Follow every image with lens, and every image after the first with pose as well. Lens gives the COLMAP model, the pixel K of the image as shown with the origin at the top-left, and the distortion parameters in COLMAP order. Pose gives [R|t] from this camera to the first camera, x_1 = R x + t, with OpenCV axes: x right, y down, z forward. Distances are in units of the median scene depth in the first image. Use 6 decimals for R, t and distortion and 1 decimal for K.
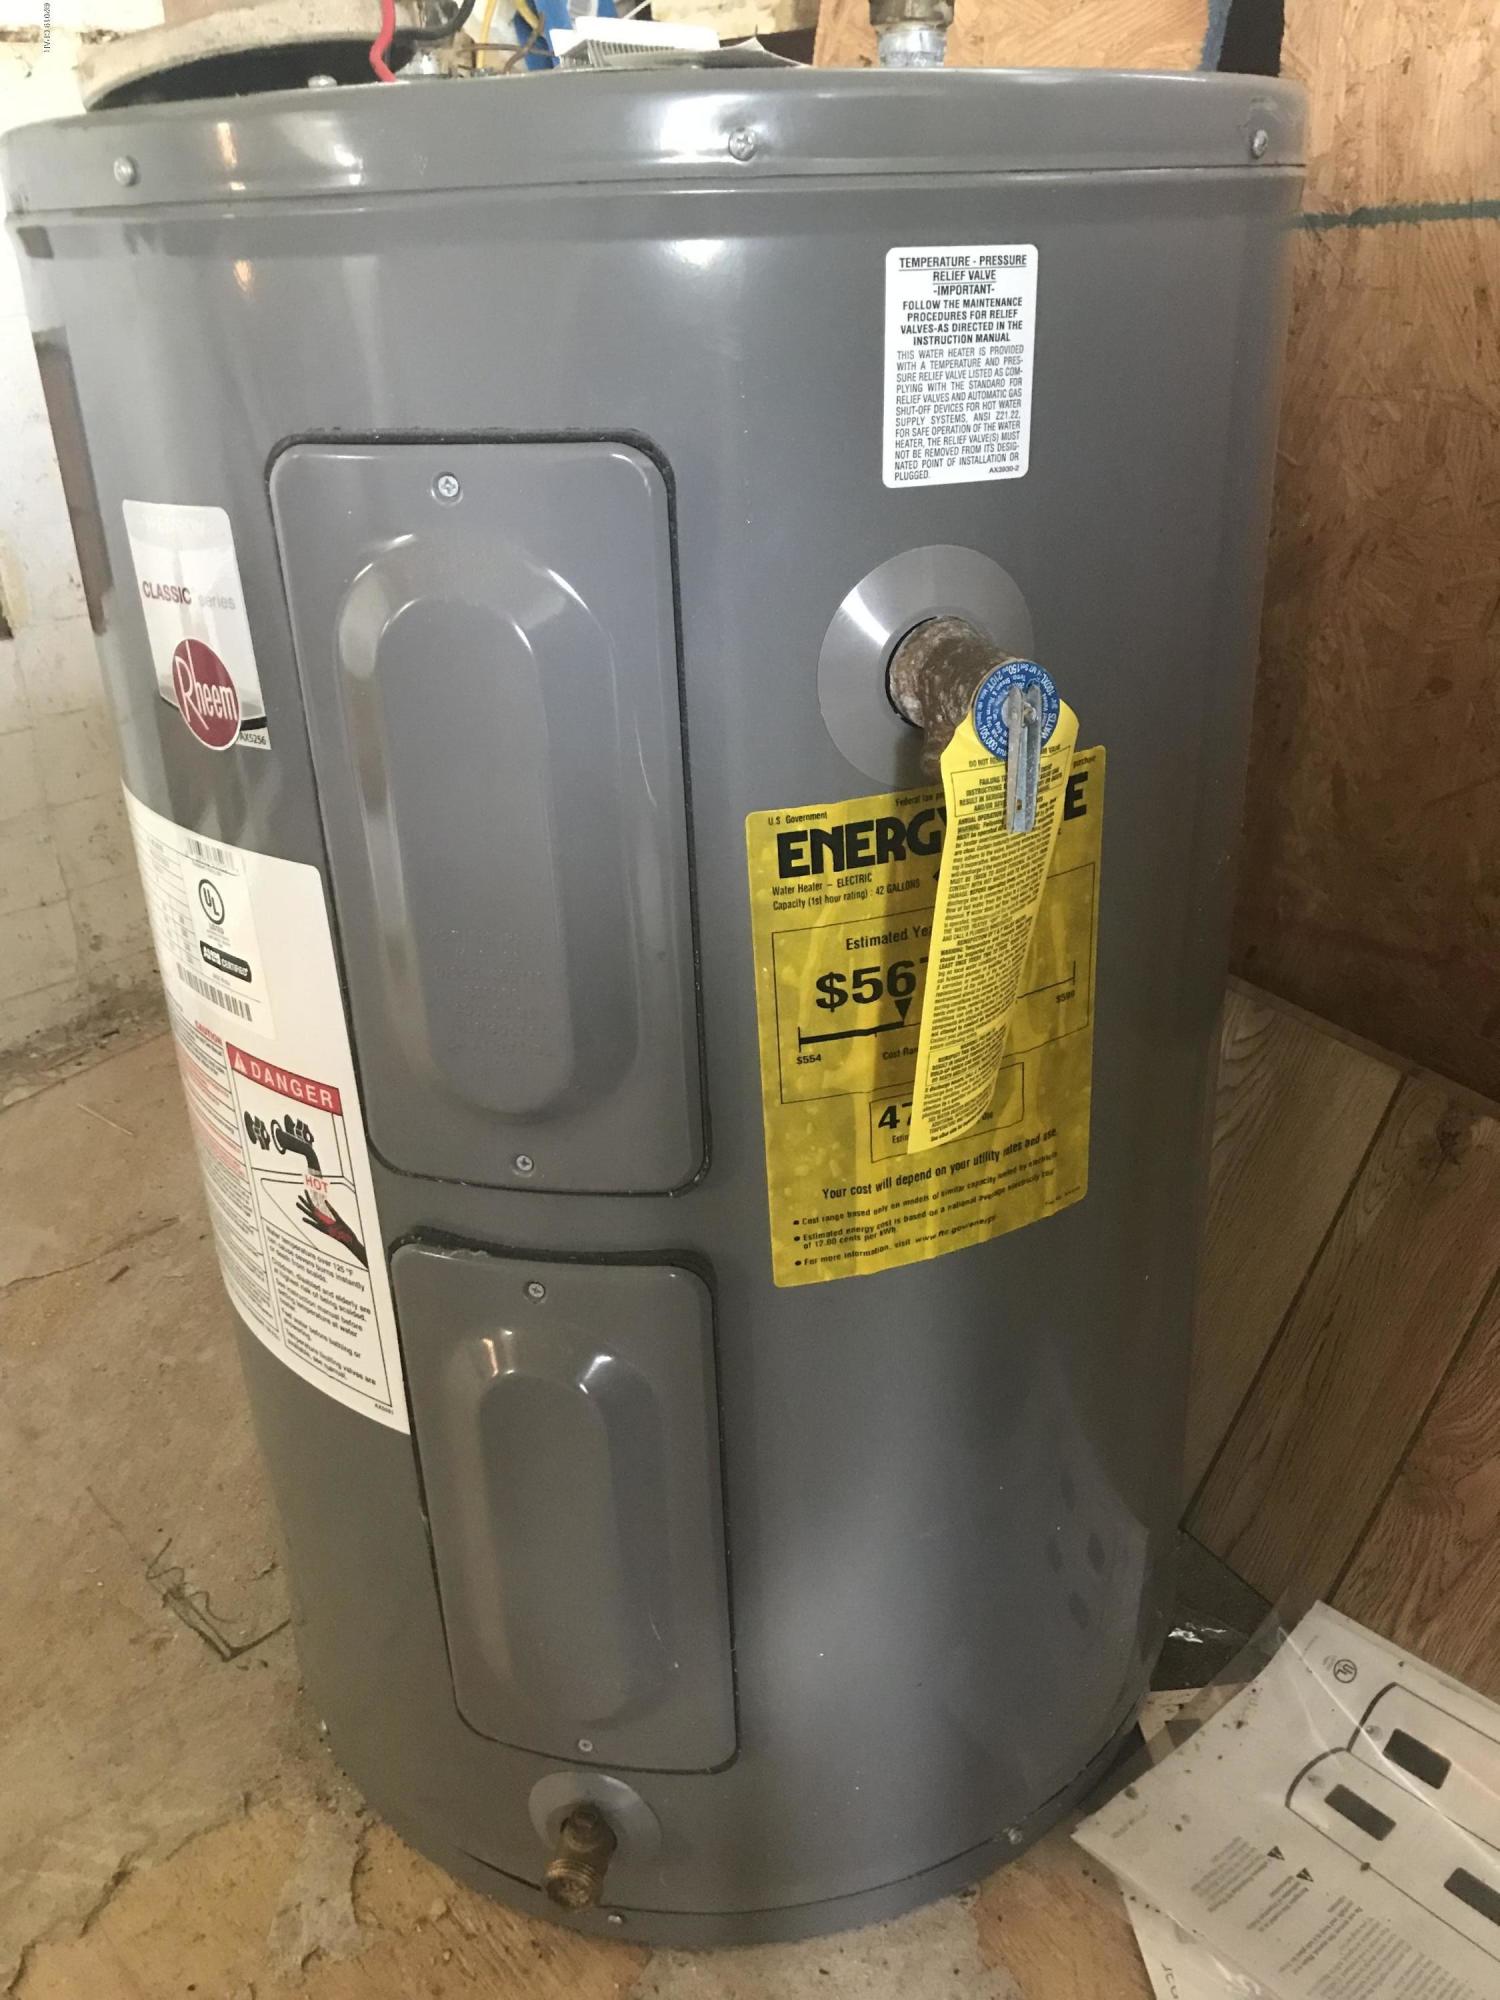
lens RADIAL K [[1634.5, 0, 754.4], [0, 1634.5, 997.1], [0, 0, 1]] dist [0.001590, -0.002074]
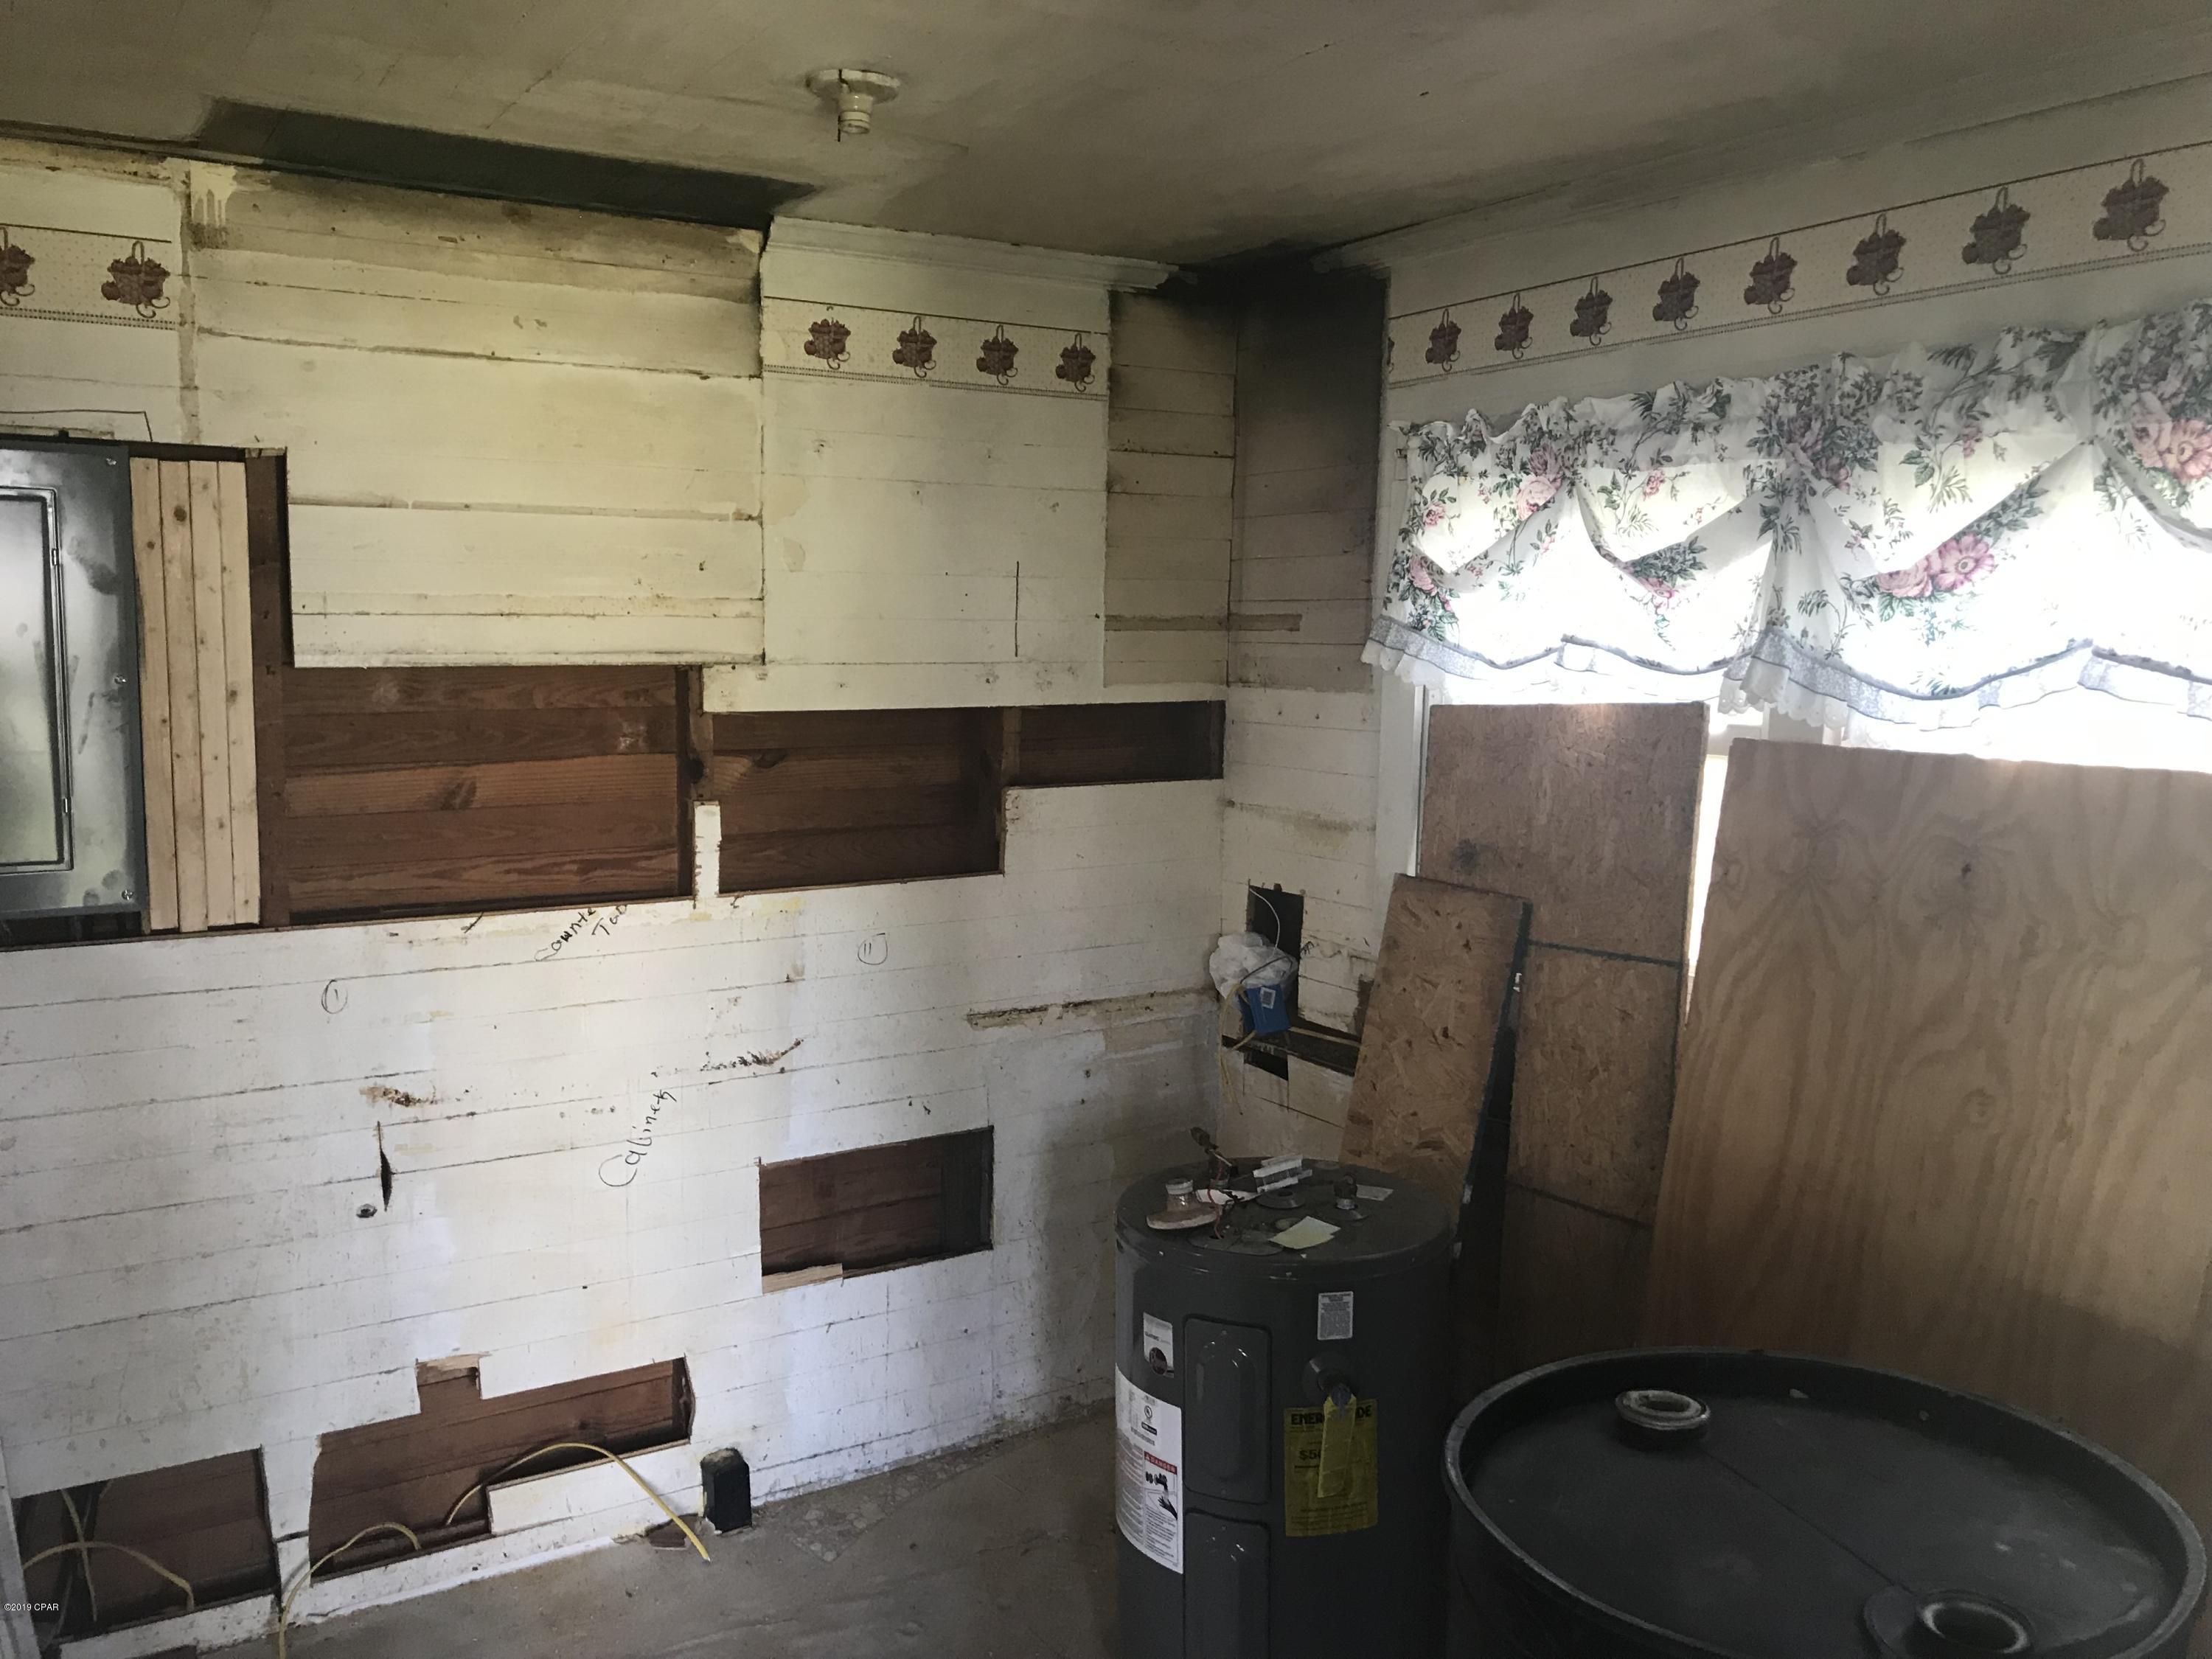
lens RADIAL K [[1807.8, 0, 1095.8], [0, 1807.8, 819.8], [0, 0, 1]] dist [0.001590, -0.002074]
pose [[0.981077, 0.048460, -0.187456, 0.280458], [-0.107685, 0.941185, -0.320273, 0.005647], [0.160911, 0.334398, 0.928593, -3.458744]]
